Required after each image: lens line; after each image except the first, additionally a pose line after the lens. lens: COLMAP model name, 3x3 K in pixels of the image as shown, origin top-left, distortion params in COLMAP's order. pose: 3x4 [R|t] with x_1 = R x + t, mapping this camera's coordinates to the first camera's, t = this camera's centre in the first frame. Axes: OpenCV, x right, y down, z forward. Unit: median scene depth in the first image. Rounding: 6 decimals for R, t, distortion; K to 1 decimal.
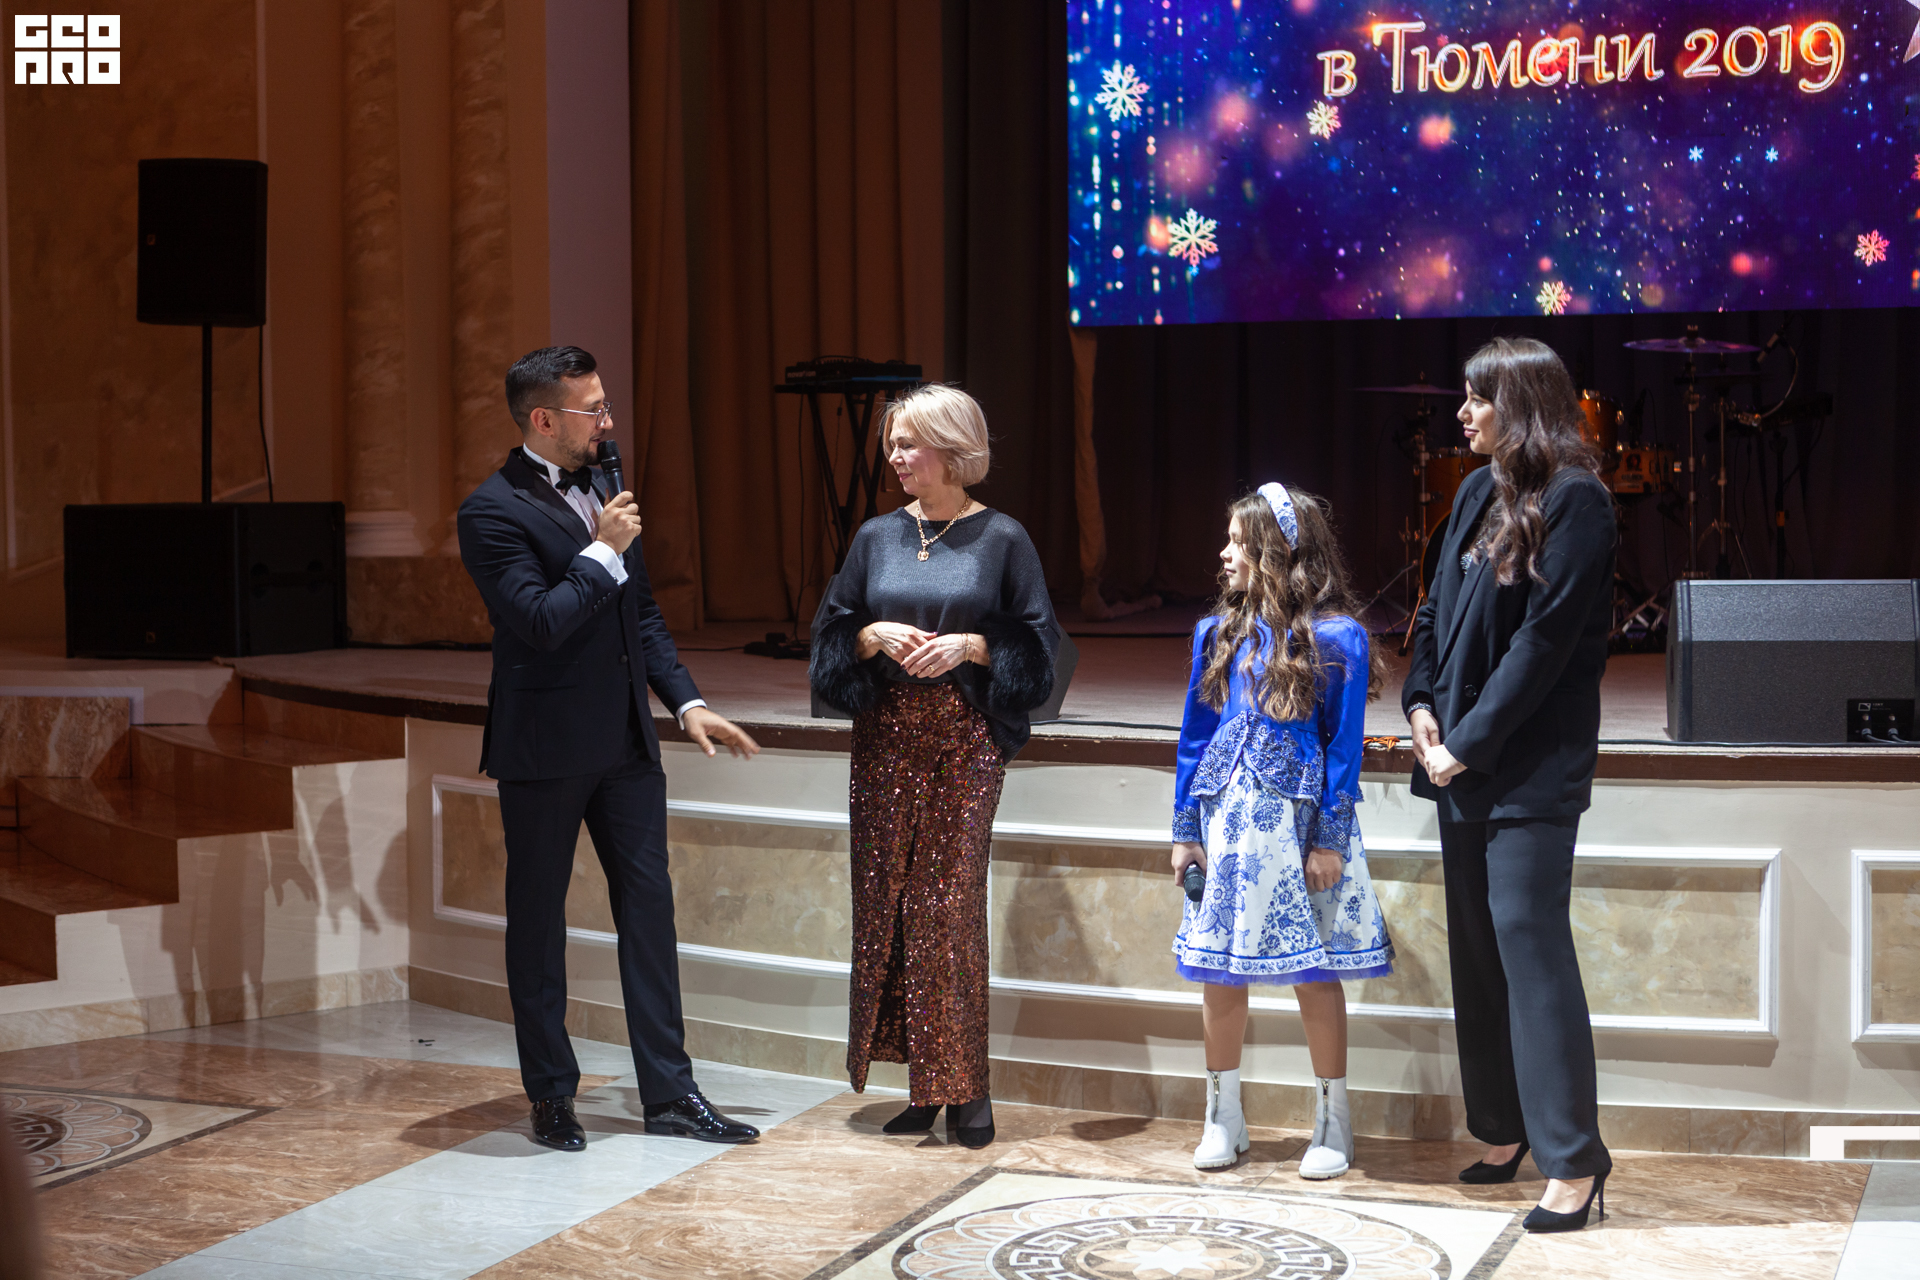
lens RADIAL K [[2985.2, 0, 918.4], [0, 2985.2, 628.5], [0, 0, 1]] dist [-0.072368, 0.000000]
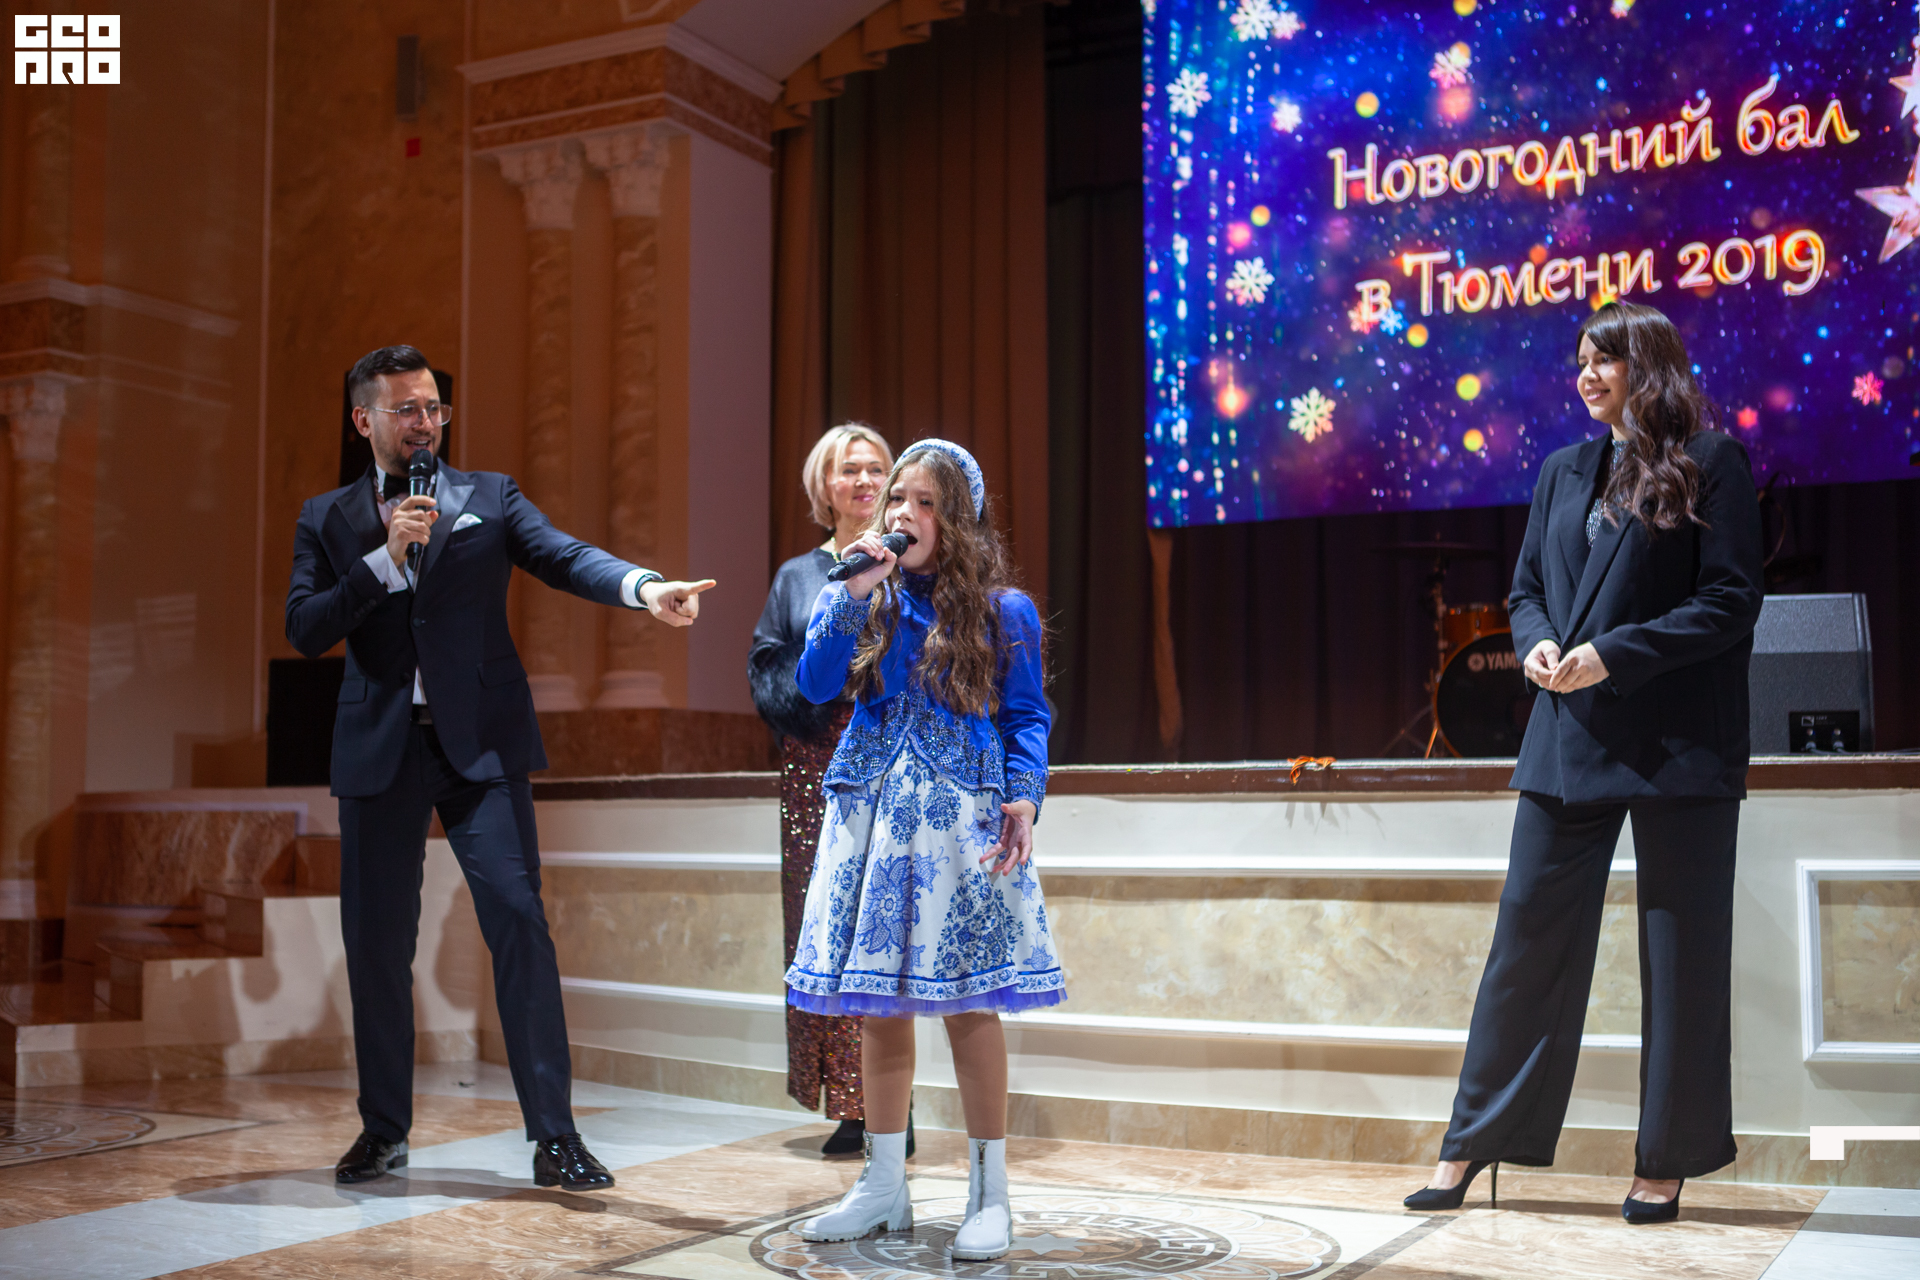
lens RADIAL K [[2269.2, 0, 944.2], [0, 2269.2, 645.1], [0, 0, 1]] dist [-0.038864, 0.000000]
pose [[0.994645, -0.000142, -0.103347, 0.072390], [-0.013071, 0.991796, -0.127163, 0.065340], [0.102517, 0.127833, 0.986483, 0.148099]]
